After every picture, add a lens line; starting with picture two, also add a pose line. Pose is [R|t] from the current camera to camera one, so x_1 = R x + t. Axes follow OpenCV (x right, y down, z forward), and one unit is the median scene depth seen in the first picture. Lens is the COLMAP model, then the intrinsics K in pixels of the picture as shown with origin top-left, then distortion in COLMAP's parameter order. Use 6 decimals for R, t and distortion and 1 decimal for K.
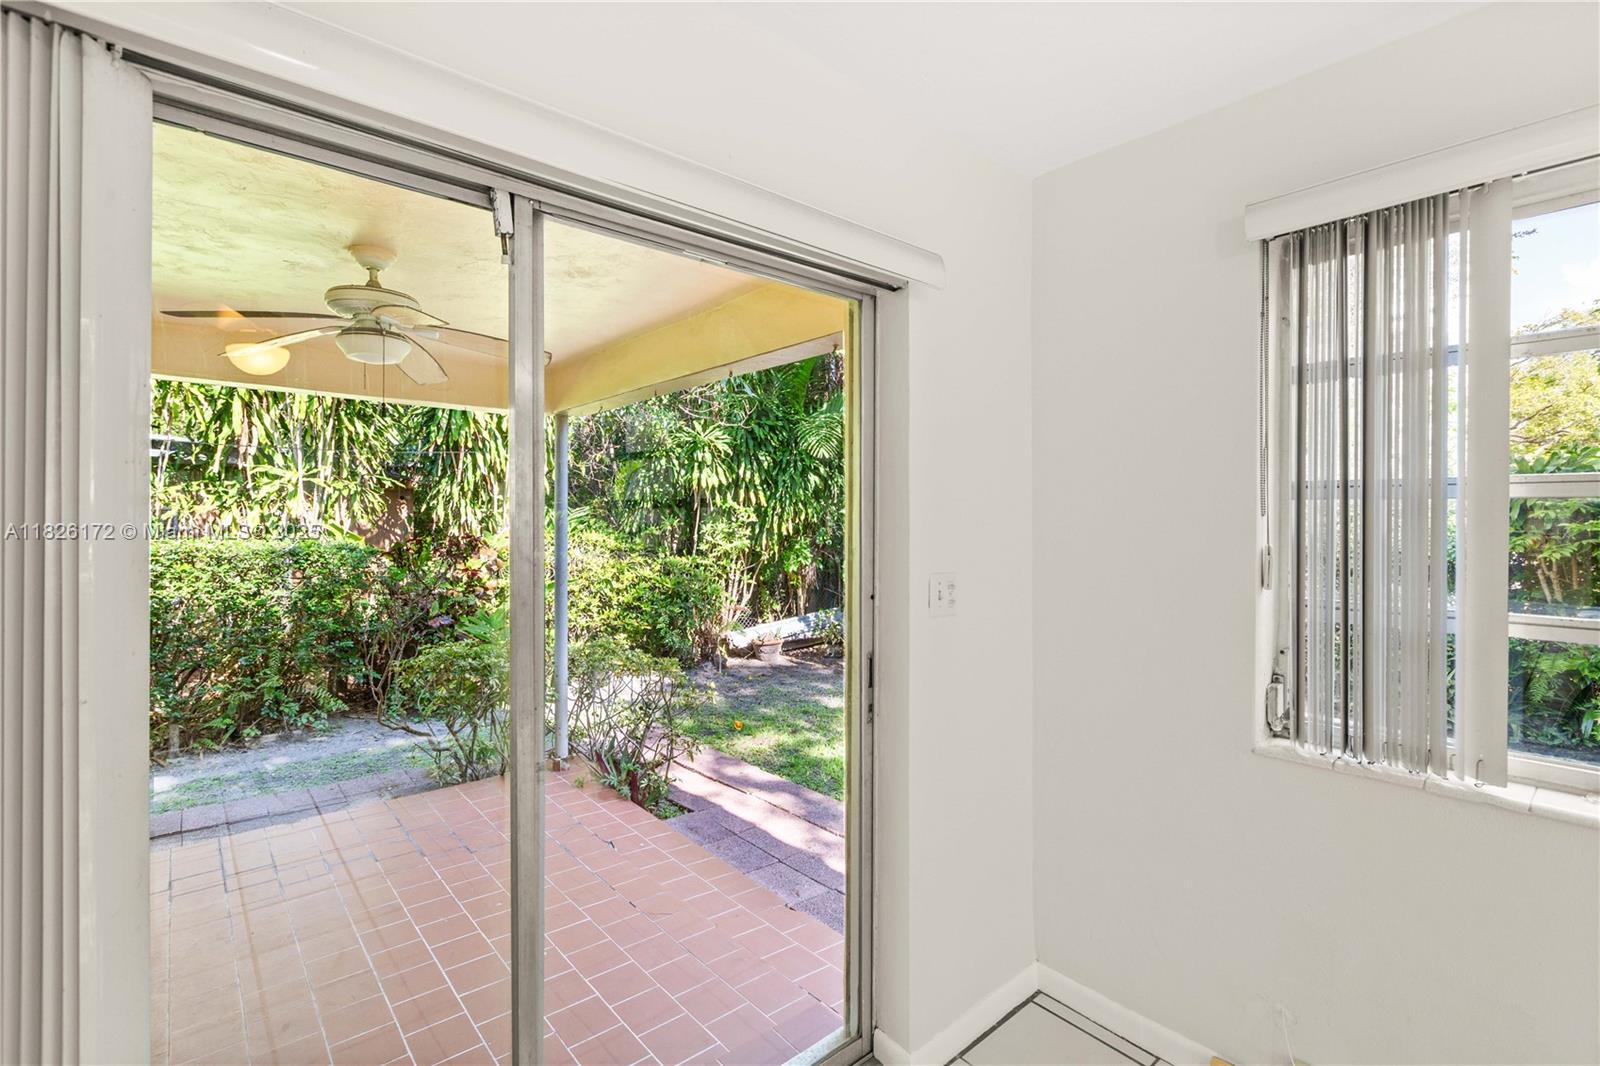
lens RADIAL K [[728.0, 0, 800.0], [0, 728.0, 533.0], [0, 0, 1]] dist [-0.001256, 0.000033]
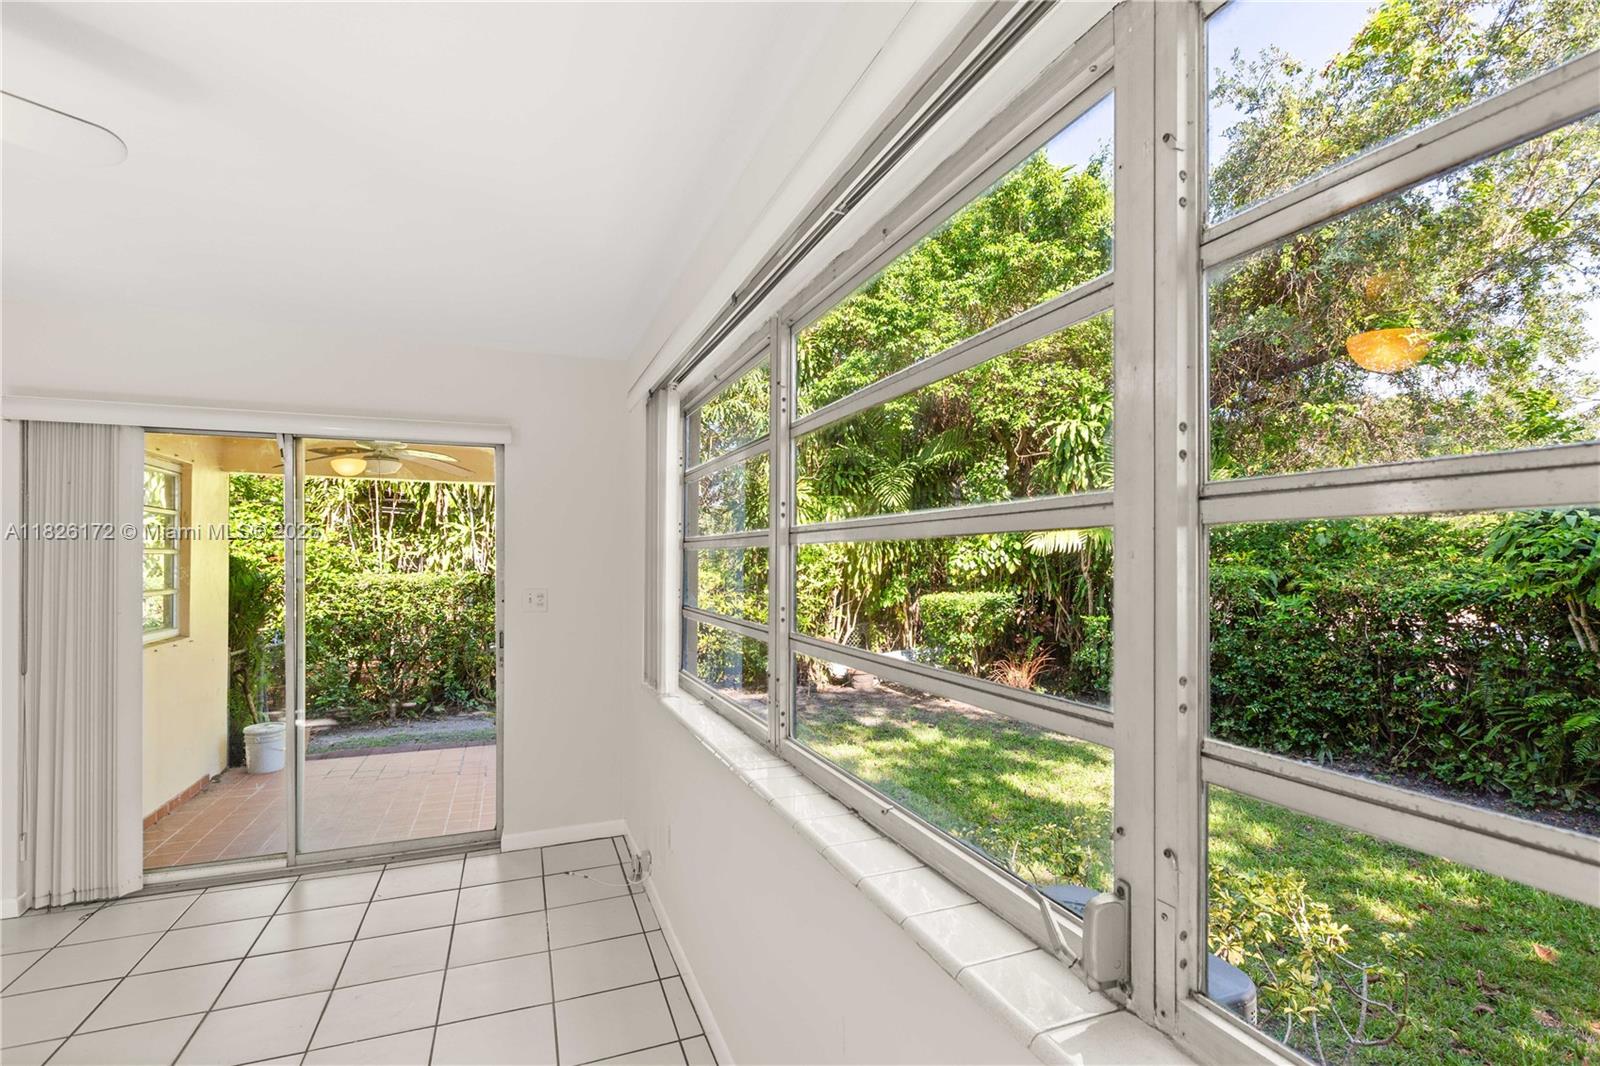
lens RADIAL K [[756.4, 0, 807.6], [0, 756.4, 555.3], [0, 0, 1]] dist [0.001224, 0.000262]
pose [[0.944990, -0.003723, -0.327078, 0.270143], [-0.004266, 0.999710, -0.023705, 0.001874], [0.327072, 0.023797, 0.944700, -0.114063]]
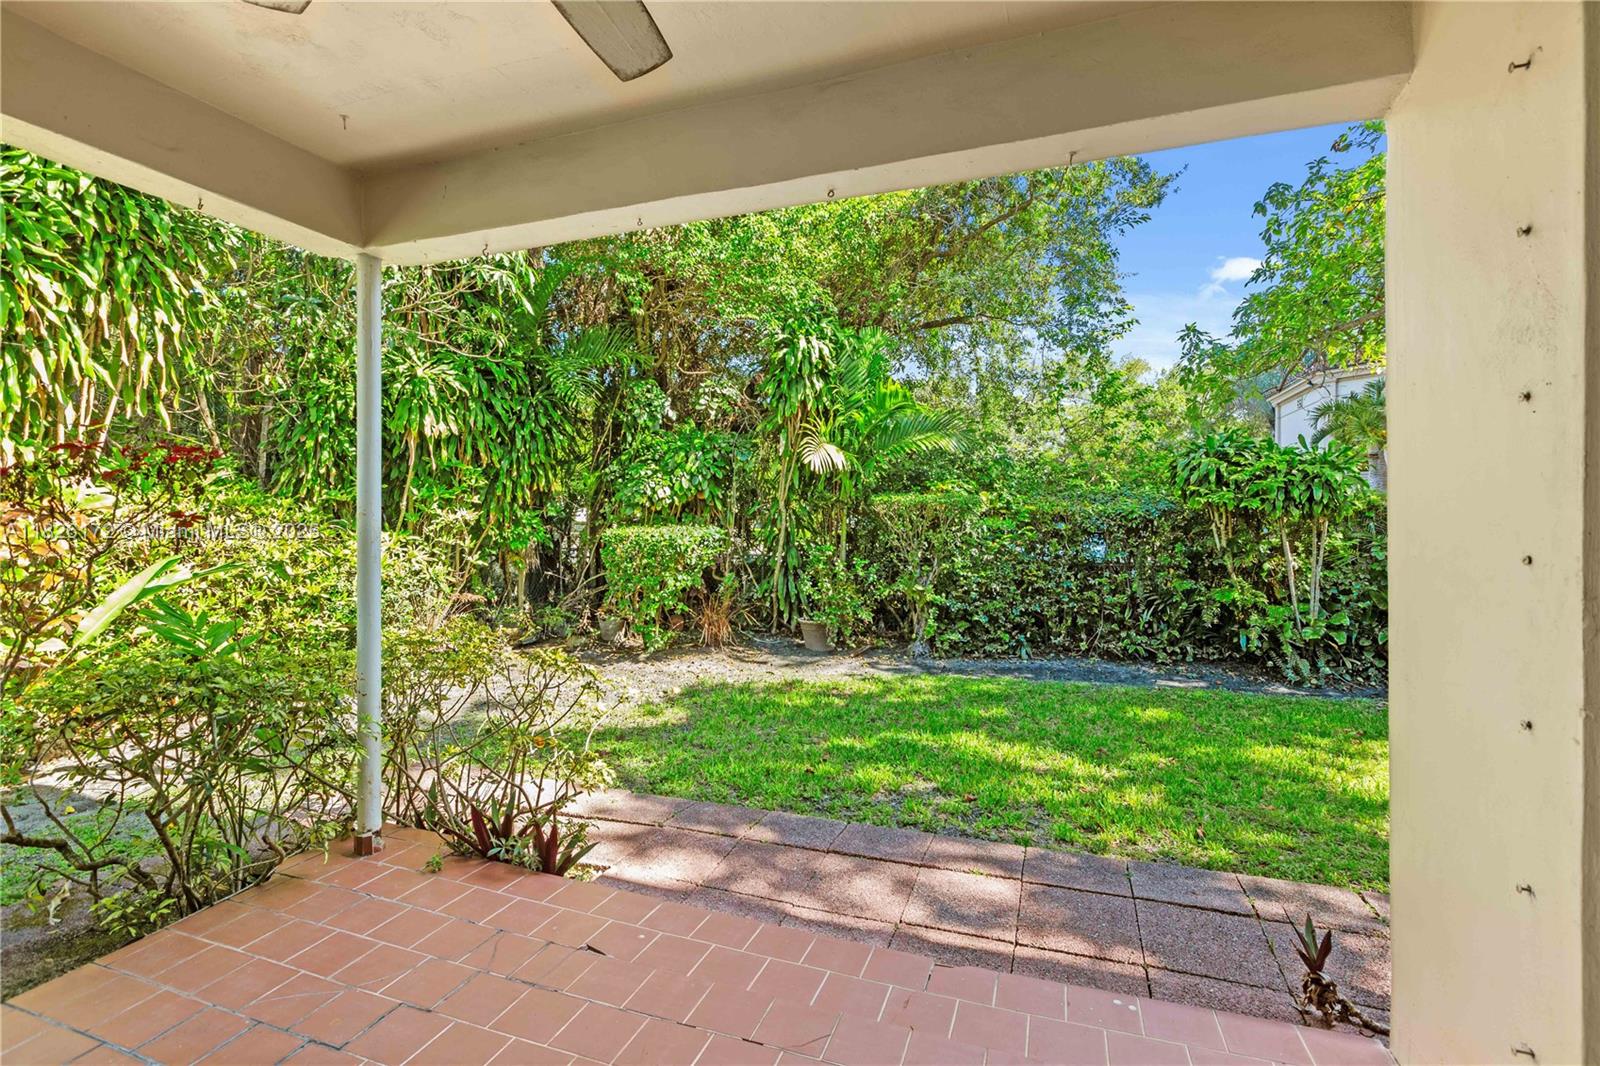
lens RADIAL K [[737.1, 0, 791.4], [0, 737.1, 502.7], [0, 0, 1]] dist [-0.001383, -0.000068]
pose [[0.871873, 0.007597, 0.489673, -0.167311], [0.009288, 0.999443, -0.032044, 0.031414], [-0.489644, 0.032486, 0.871317, 0.150527]]
